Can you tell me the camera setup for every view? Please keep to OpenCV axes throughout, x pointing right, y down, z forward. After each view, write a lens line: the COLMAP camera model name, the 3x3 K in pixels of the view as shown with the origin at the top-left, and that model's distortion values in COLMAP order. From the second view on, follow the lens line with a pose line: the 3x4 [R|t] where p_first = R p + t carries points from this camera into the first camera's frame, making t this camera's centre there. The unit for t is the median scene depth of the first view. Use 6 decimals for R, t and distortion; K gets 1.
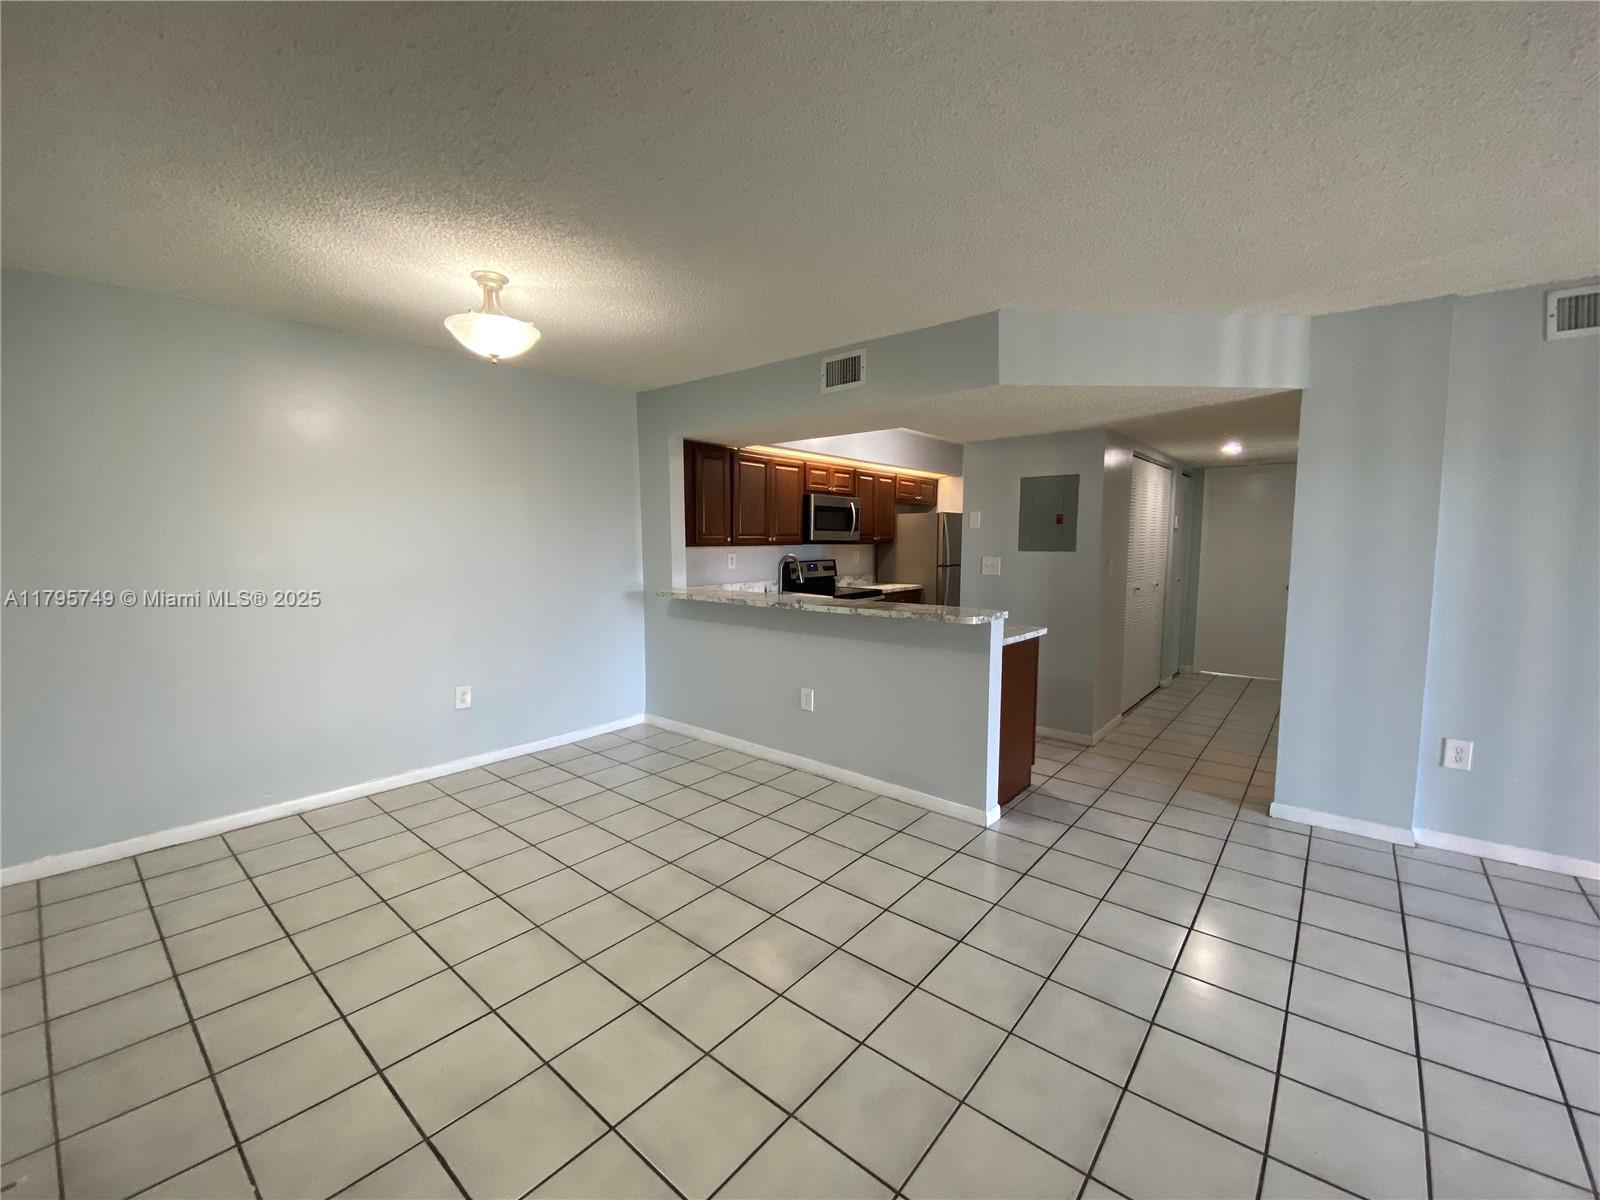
lens RADIAL K [[648.0, 0, 794.4], [0, 648.0, 596.2], [0, 0, 1]] dist [0.022319, -0.019222]
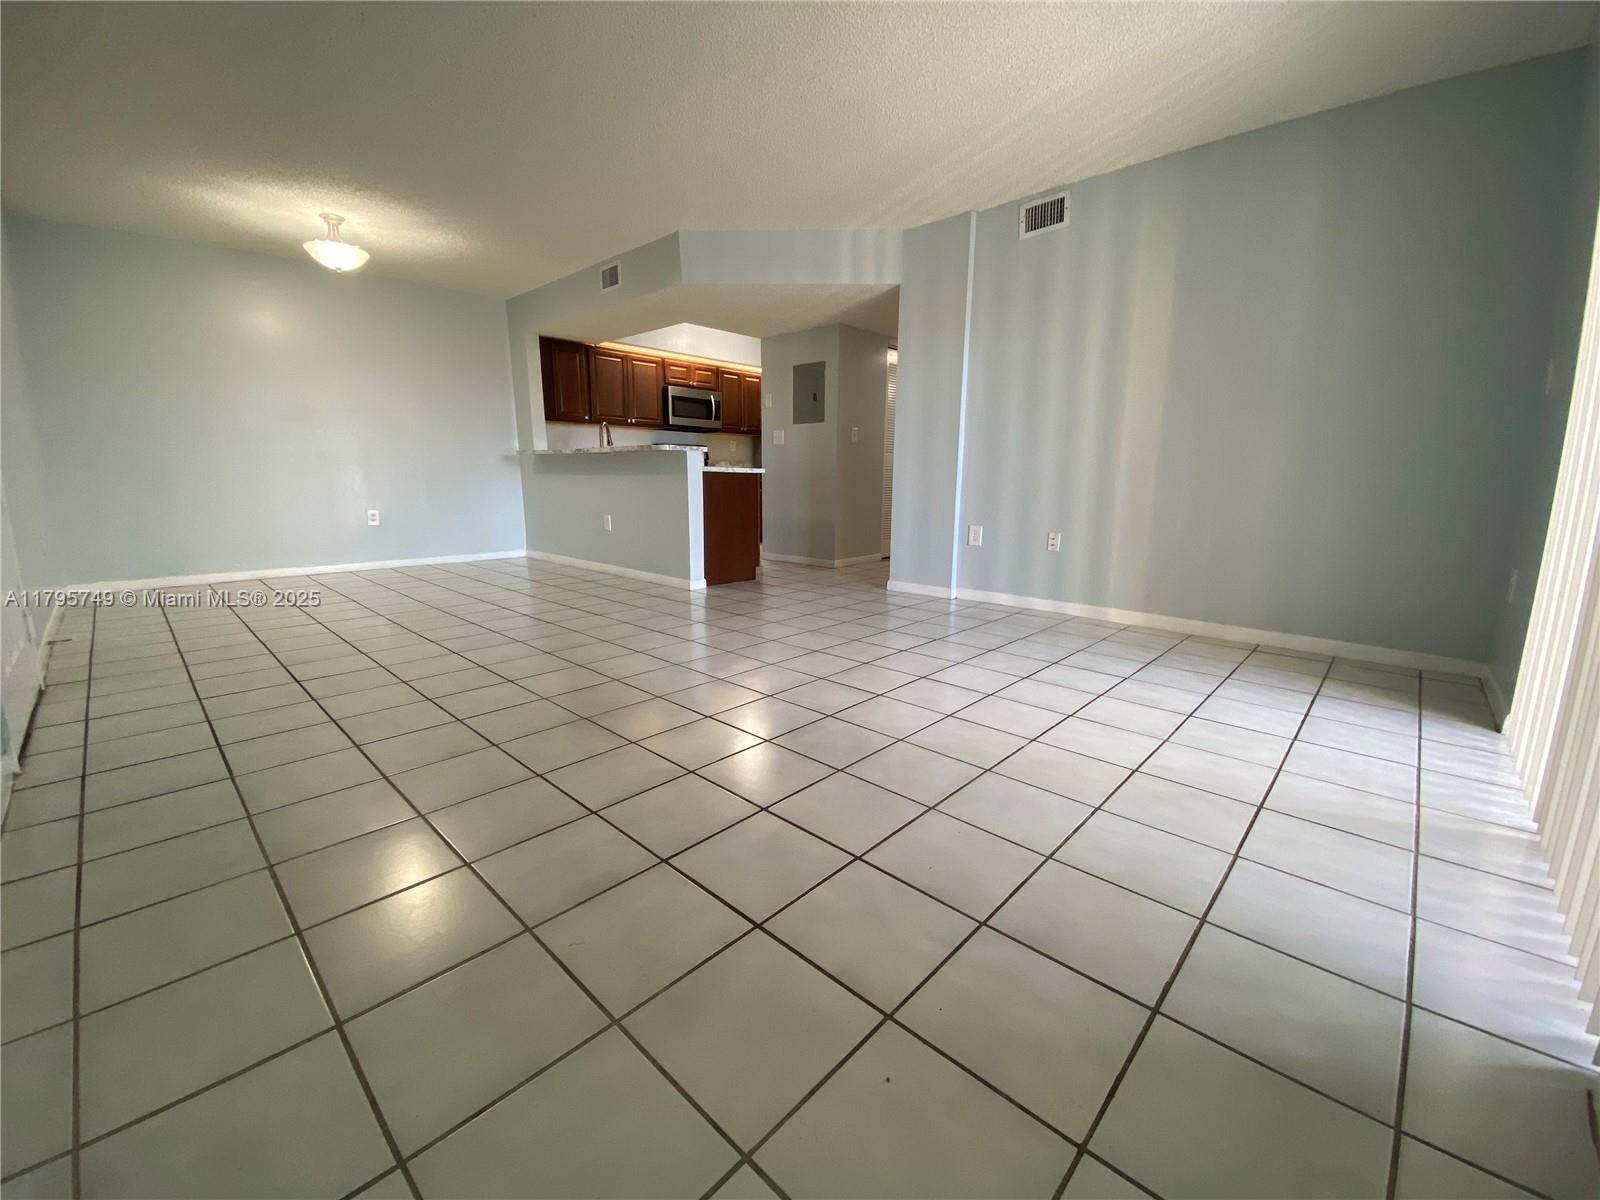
lens RADIAL K [[648.0, 0, 798.1], [0, 648.0, 606.8], [0, 0, 1]] dist [0.022319, -0.019222]
pose [[0.998189, 0.015385, -0.058158, 0.432732], [-0.008776, 0.993643, 0.112235, 0.148975], [0.059515, -0.111521, 0.991978, -0.336738]]
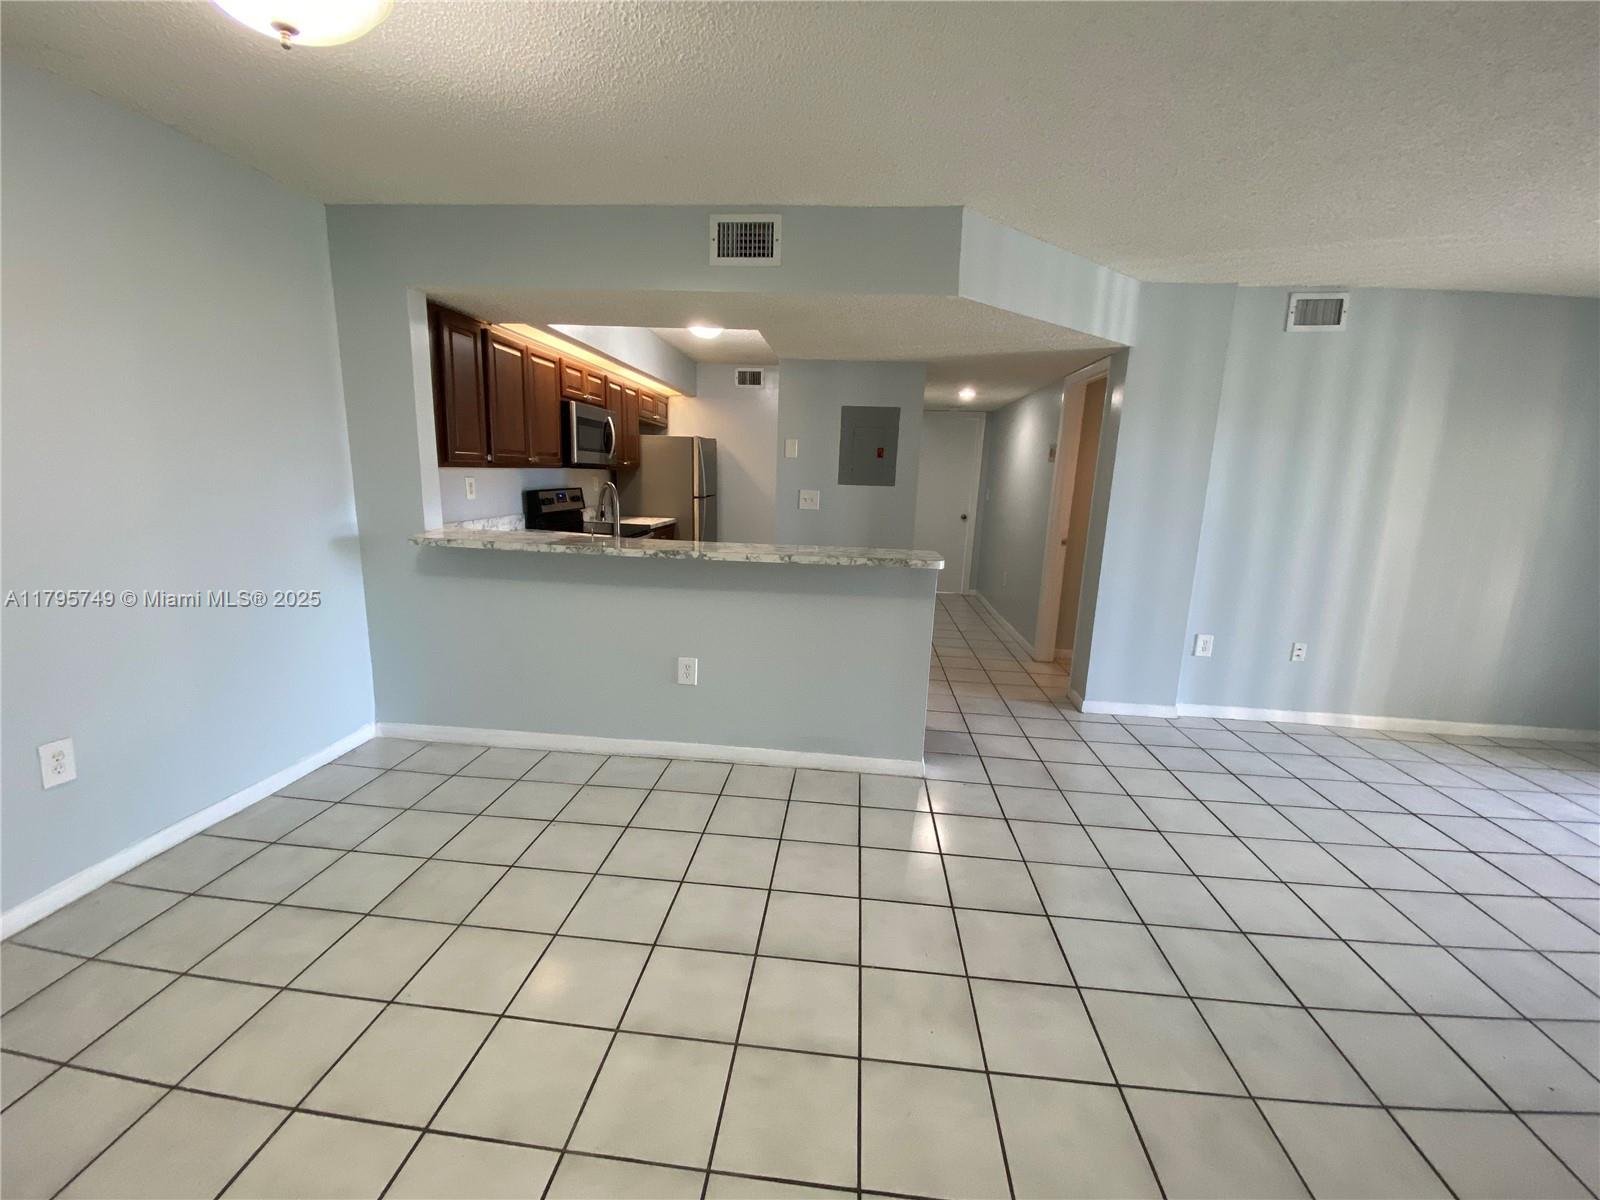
lens RADIAL K [[648.0, 0, 801.0], [0, 648.0, 597.4], [0, 0, 1]] dist [0.022319, -0.019222]
pose [[0.818737, -0.081371, 0.568373, -0.255228], [0.015784, 0.992722, 0.119386, -0.018112], [-0.573952, -0.088774, 0.814063, 0.236810]]
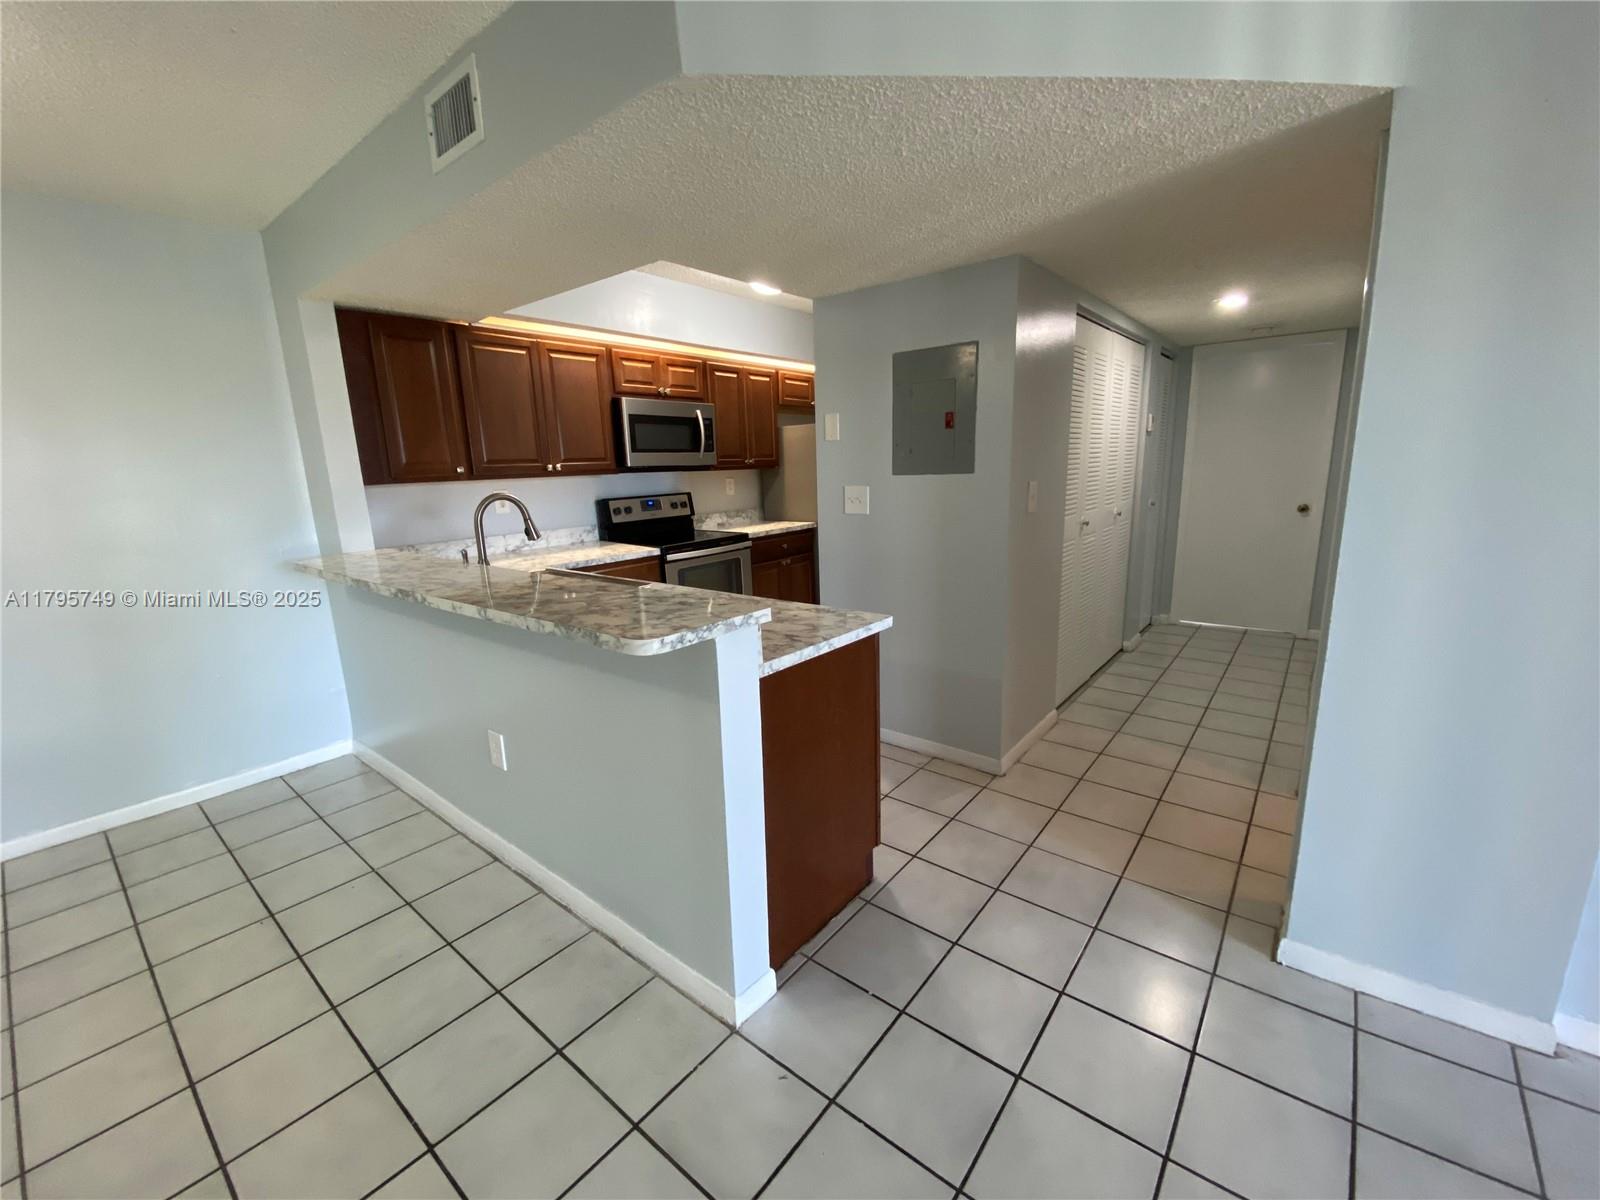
lens RADIAL K [[648.0, 0, 799.6], [0, 648.0, 598.1], [0, 0, 1]] dist [0.022319, -0.019222]
pose [[0.999177, -0.038268, 0.013447, 0.238465], [0.036395, 0.992193, 0.119287, -0.028631], [-0.017907, -0.118699, 0.992769, 0.356725]]
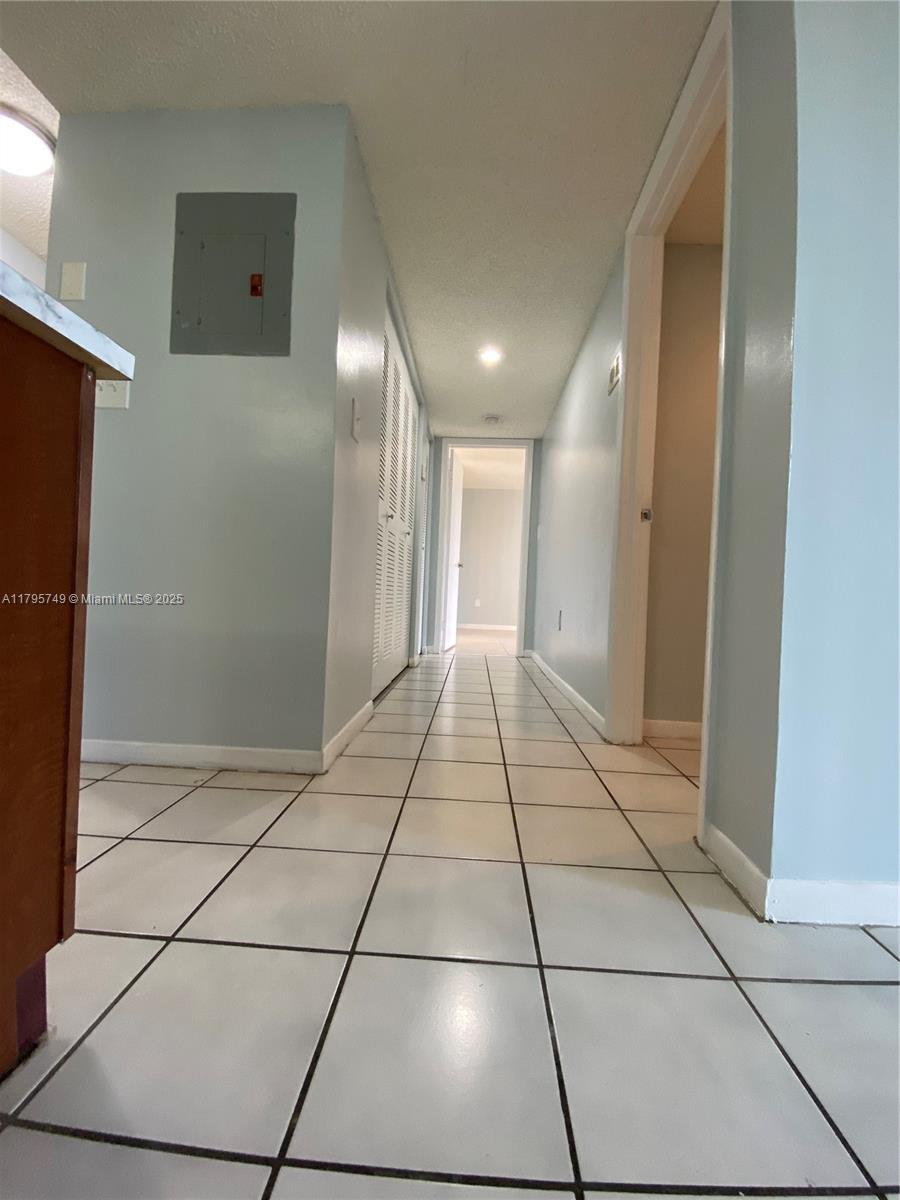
lens RADIAL K [[486.0, 0, 453.6], [0, 486.0, 598.6], [0, 0, 1]] dist [0.022319, -0.019222]
pose [[0.789327, 0.027096, 0.613375, 0.294621], [0.014301, 0.997943, -0.062488, 0.121141], [-0.613807, 0.058095, 0.787316, 0.620267]]
